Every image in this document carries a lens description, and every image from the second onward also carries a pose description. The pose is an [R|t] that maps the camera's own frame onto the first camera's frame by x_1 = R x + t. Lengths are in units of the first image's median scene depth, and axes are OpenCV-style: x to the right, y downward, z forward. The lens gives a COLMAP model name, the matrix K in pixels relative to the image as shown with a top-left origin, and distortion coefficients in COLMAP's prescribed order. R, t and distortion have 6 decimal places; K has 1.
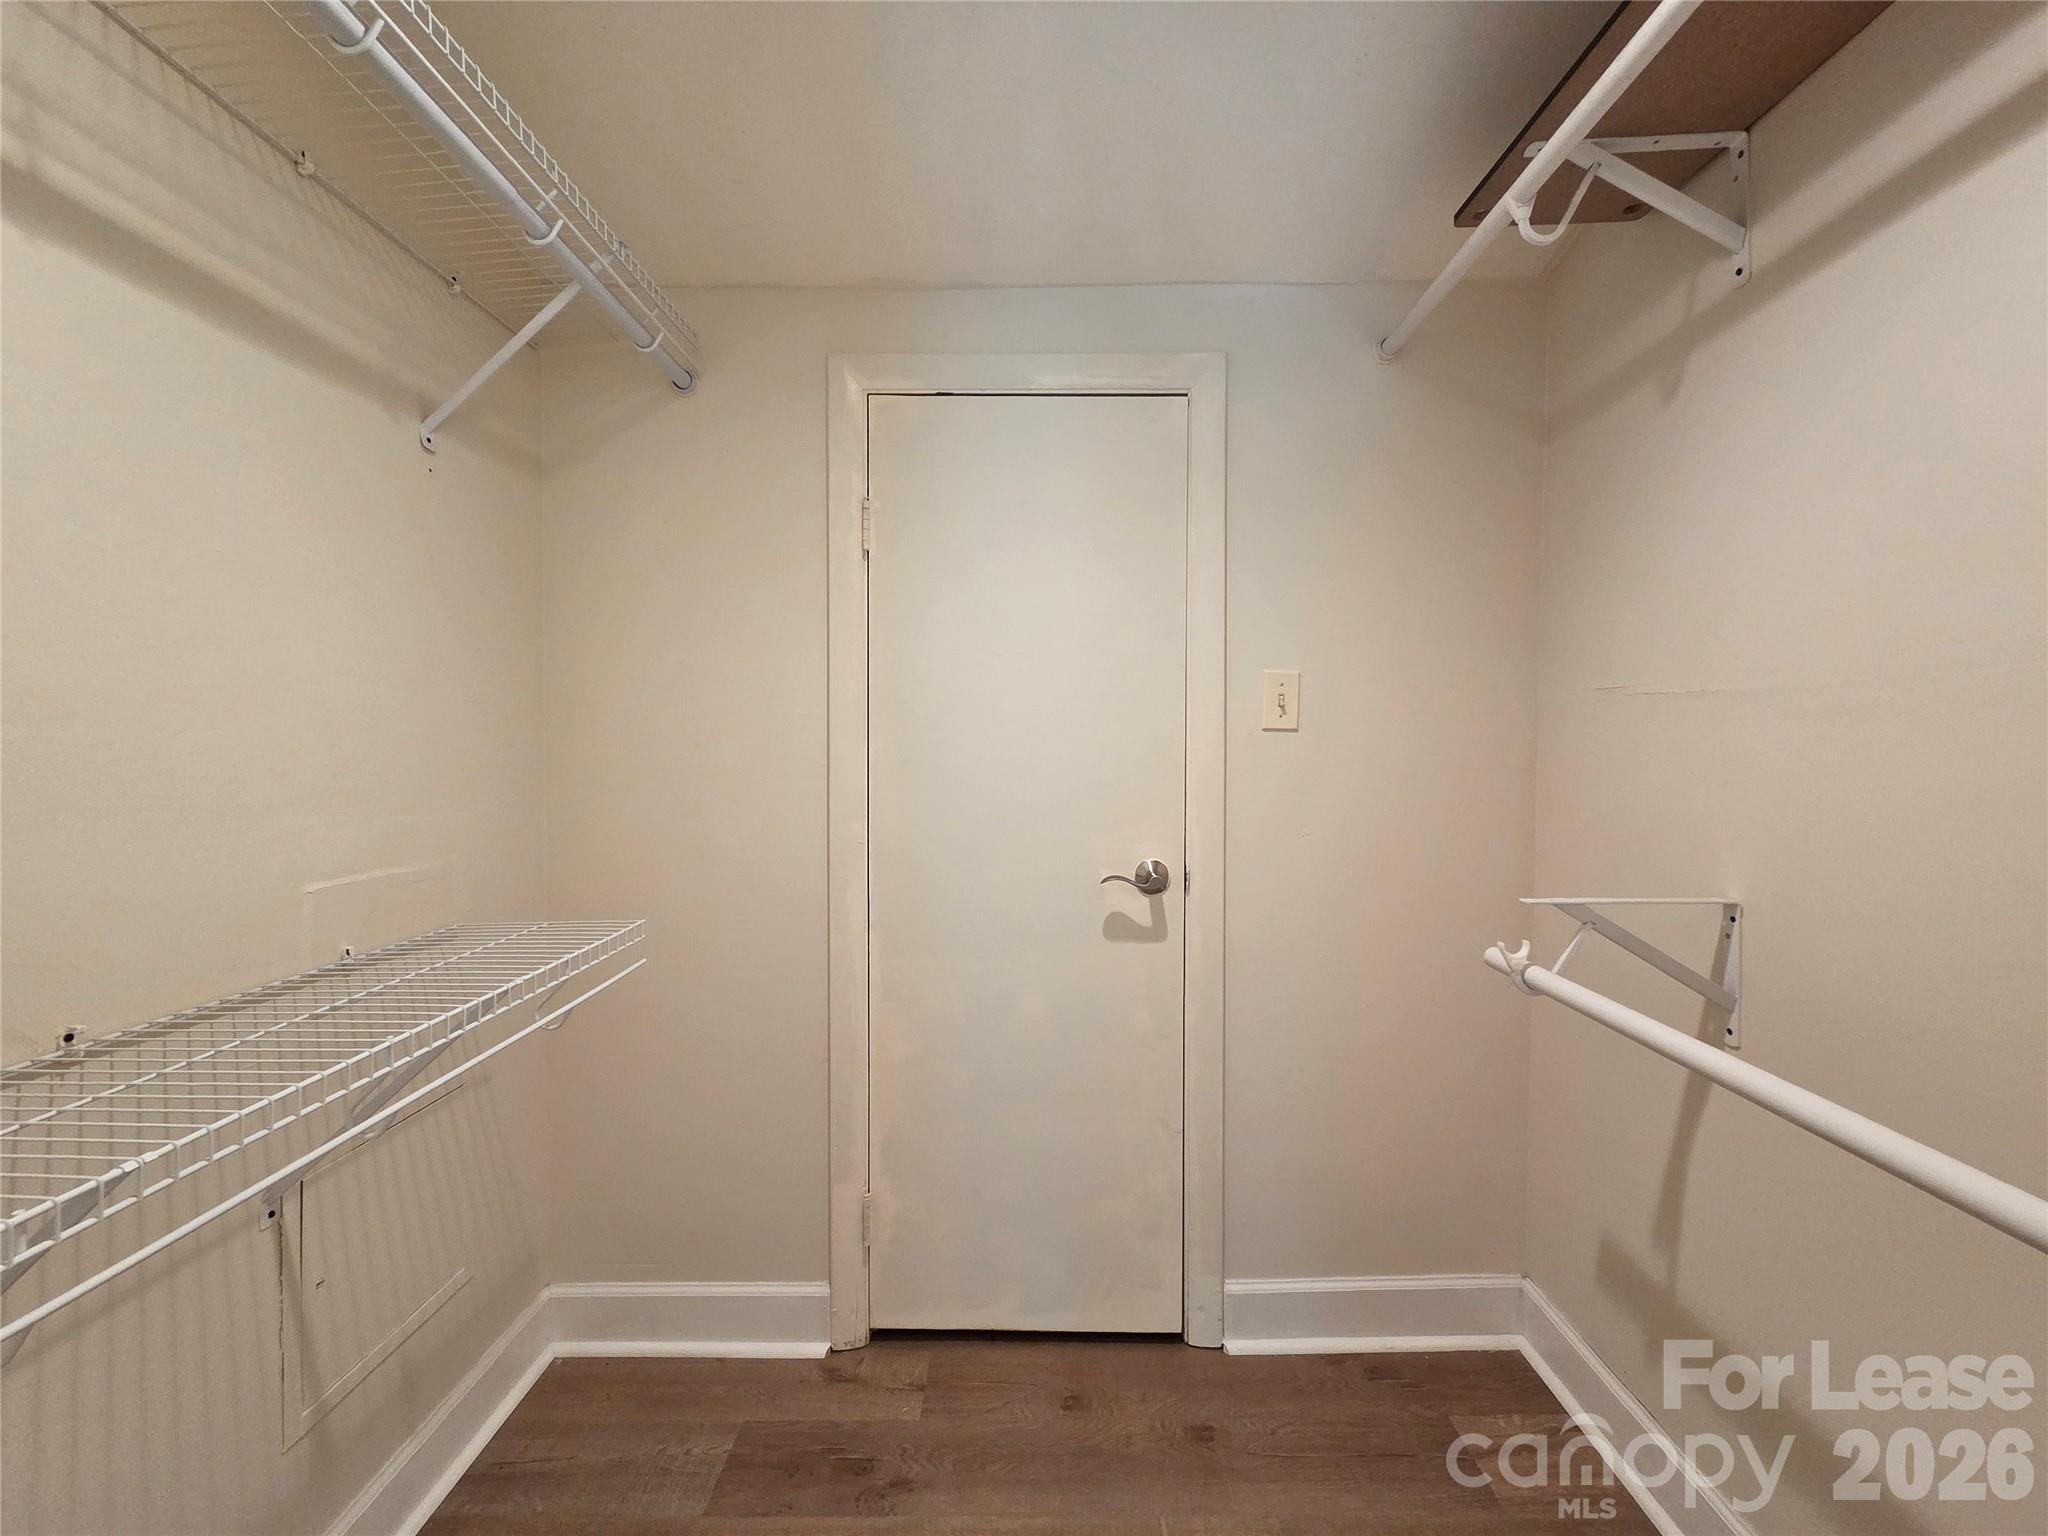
lens RADIAL K [[833.2, 0, 1027.8], [0, 833.2, 759.5], [0, 0, 1]] dist [0.001647, -0.000488]
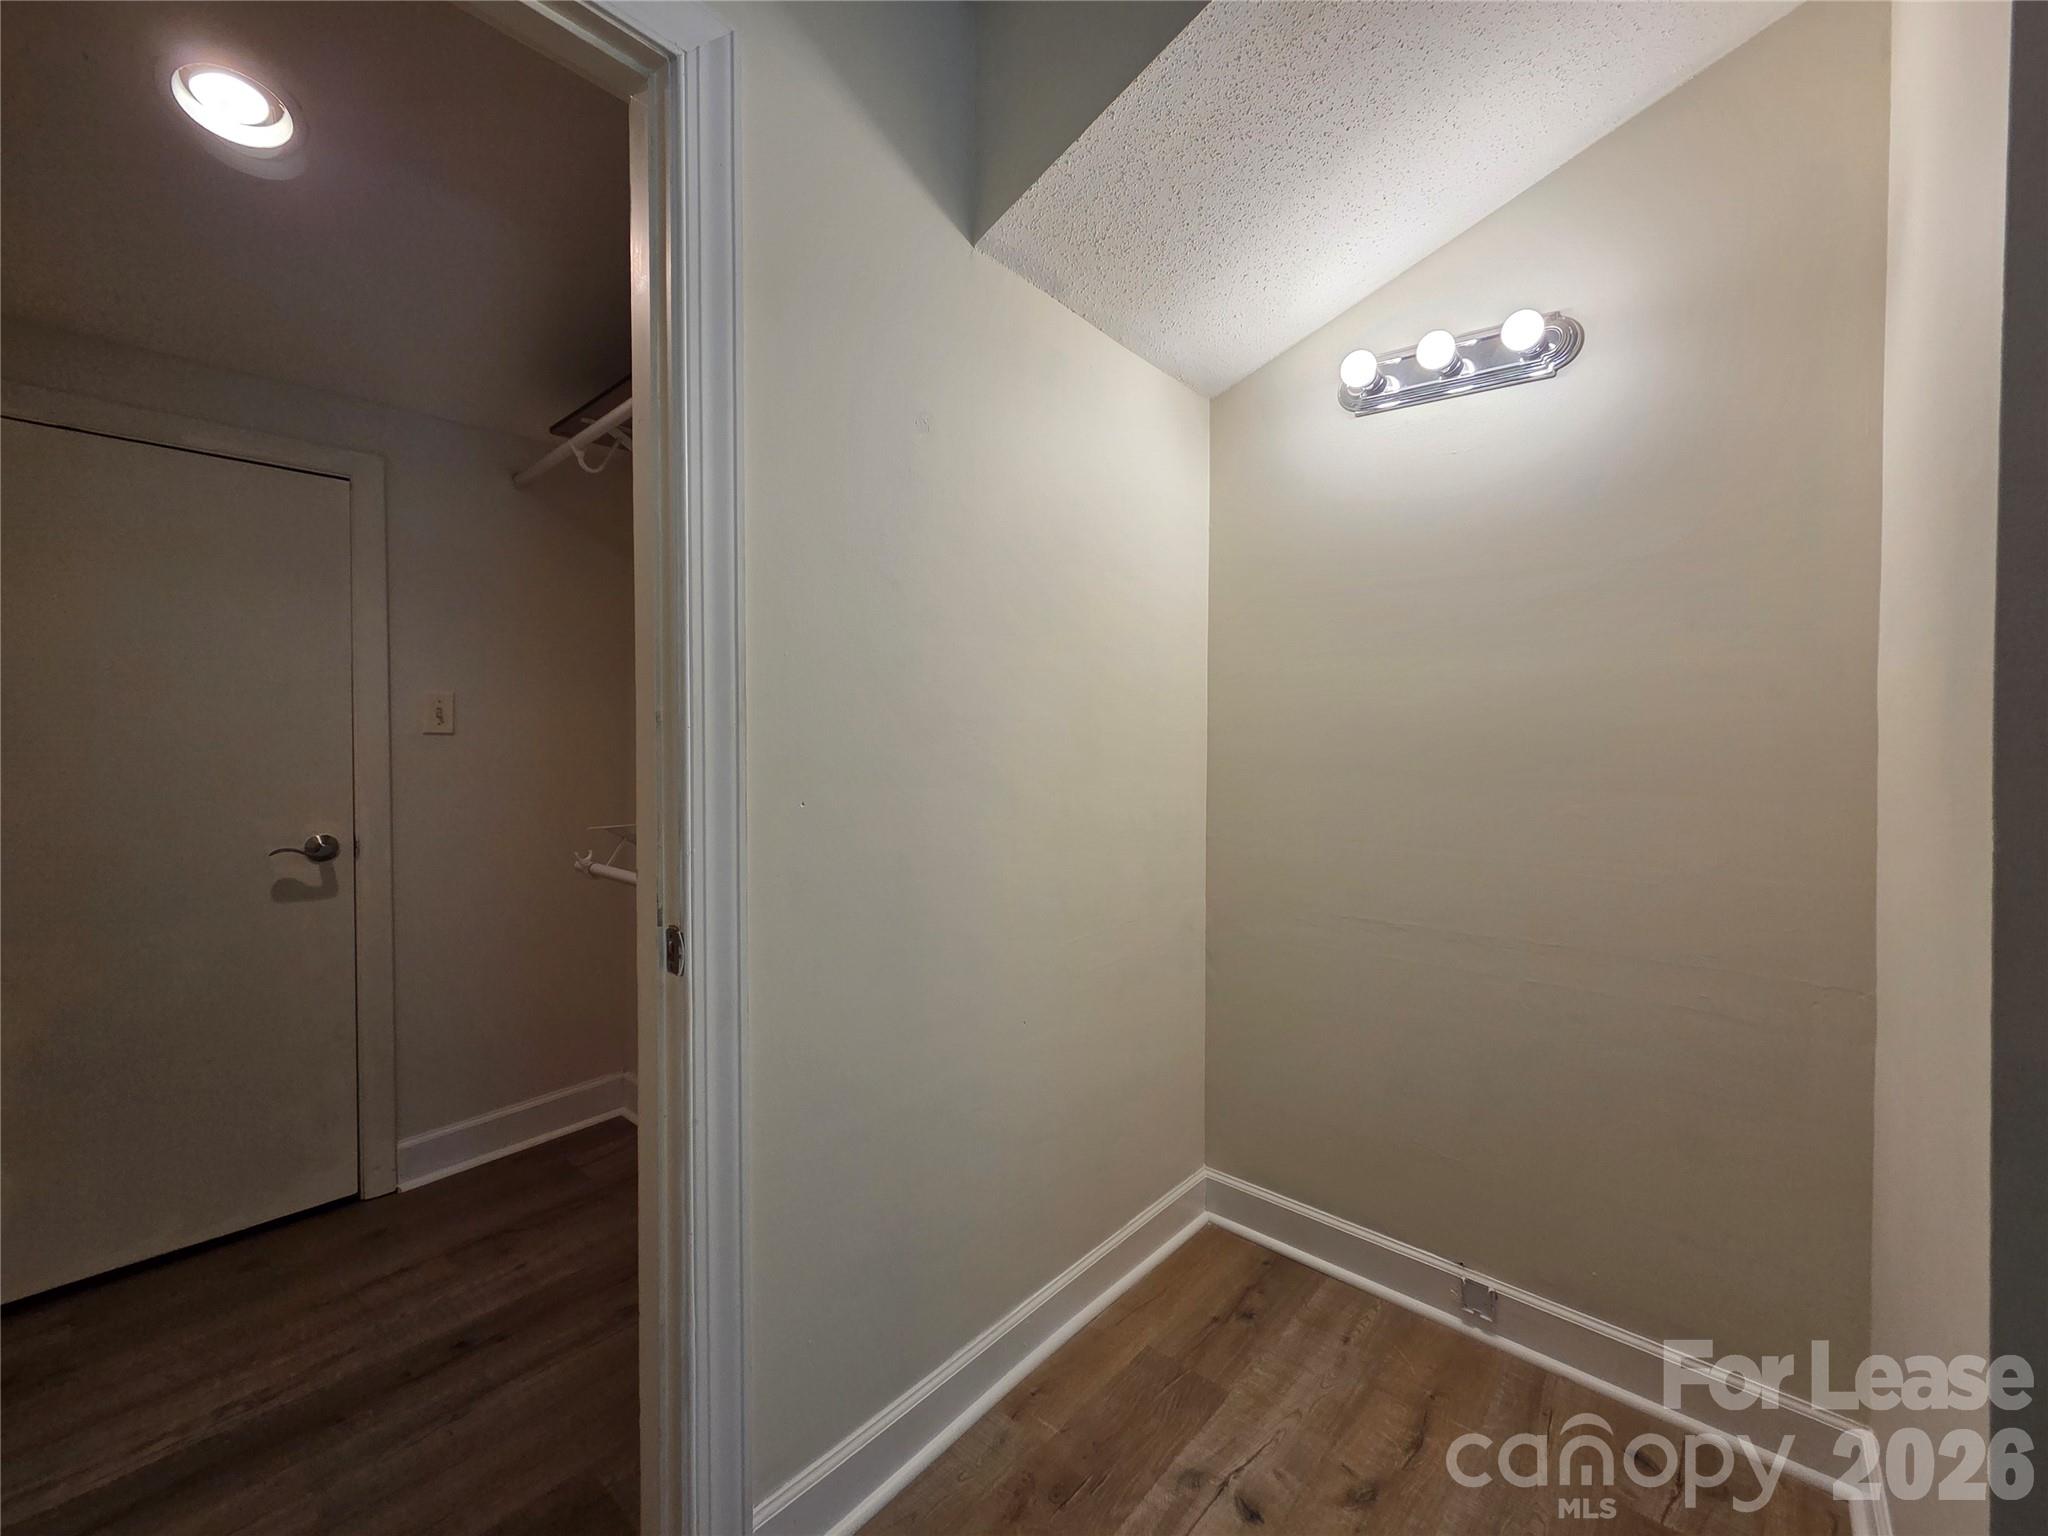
lens RADIAL K [[833.2, 0, 1030.4], [0, 833.2, 766.0], [0, 0, 1]] dist [0.001647, -0.000488]
pose [[0.641409, -0.015448, 0.767043, -0.134535], [0.015377, 0.999855, 0.007278, 0.023804], [-0.767045, 0.007127, 0.641554, -0.661737]]
